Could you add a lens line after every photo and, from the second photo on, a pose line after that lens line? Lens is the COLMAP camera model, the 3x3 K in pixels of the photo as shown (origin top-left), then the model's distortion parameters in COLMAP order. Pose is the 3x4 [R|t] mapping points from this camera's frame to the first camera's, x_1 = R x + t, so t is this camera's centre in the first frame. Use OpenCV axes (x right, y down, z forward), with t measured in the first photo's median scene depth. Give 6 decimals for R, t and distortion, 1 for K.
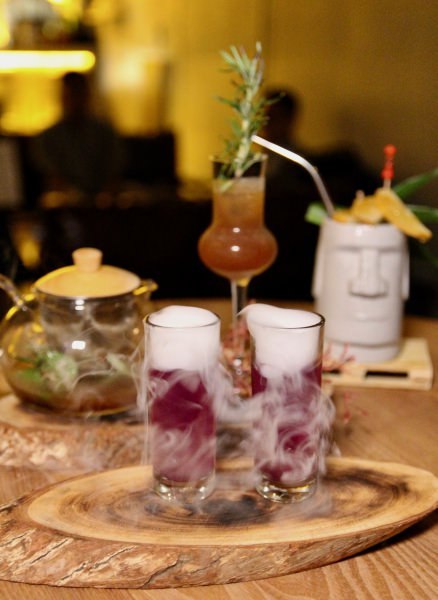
lens RADIAL K [[862.6, 0, 219.0], [0, 862.6, 300.0], [0, 0, 1]] dist [-0.000135, -0.017608]
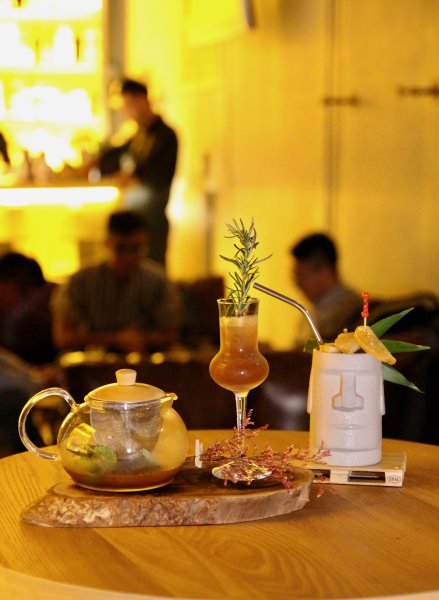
lens RADIAL K [[1114.9, 0, 219.5], [0, 1114.9, 300.0], [0, 0, 1]] dist [0.038829, 0.138789]
pose [[0.998573, -0.008609, -0.052697, 0.091543], [-0.000679, 0.984791, -0.173741, 0.148051], [0.053391, 0.173529, 0.983380, -0.775918]]
